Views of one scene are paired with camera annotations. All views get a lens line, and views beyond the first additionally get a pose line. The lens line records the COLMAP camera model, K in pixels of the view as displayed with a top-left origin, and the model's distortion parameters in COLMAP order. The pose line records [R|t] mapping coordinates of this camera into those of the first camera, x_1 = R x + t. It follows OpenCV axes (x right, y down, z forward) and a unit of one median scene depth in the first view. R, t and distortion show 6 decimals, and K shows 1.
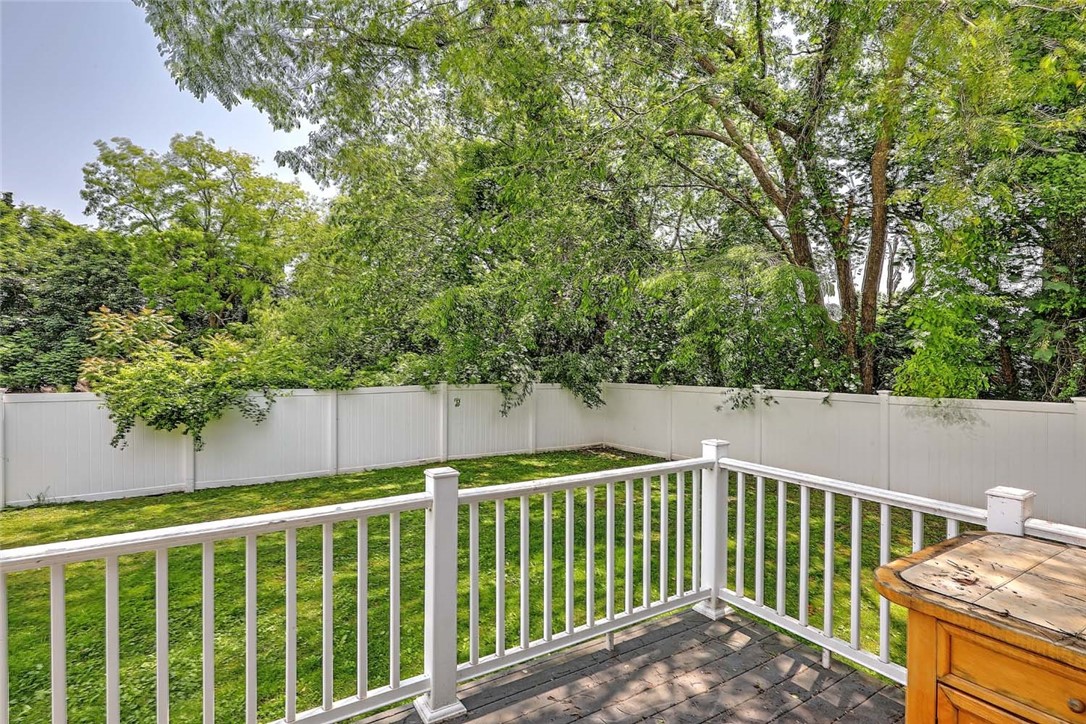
lens RADIAL K [[554.7, 0, 541.1], [0, 554.7, 365.6], [0, 0, 1]] dist [0.019850, -0.000567]
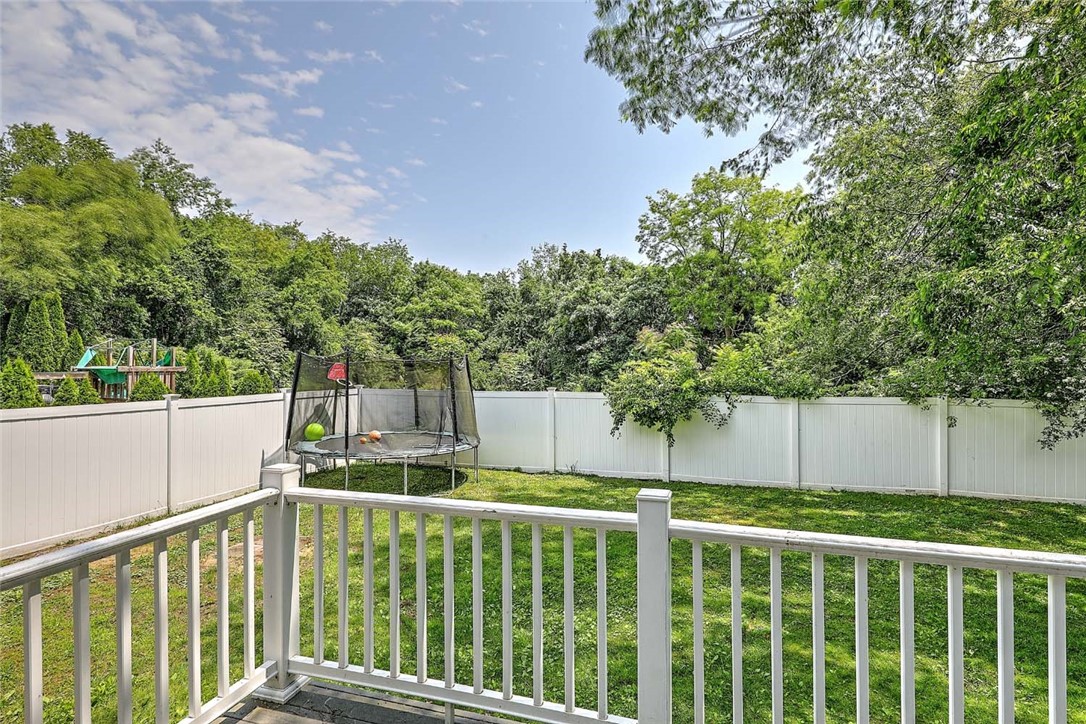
lens RADIAL K [[554.7, 0, 546.8], [0, 554.7, 357.7], [0, 0, 1]] dist [0.019850, -0.000567]
pose [[0.638790, -0.014719, -0.769240, 0.087493], [-0.006397, 0.999681, -0.024440, 0.000236], [0.769354, 0.020533, 0.638492, 0.071370]]
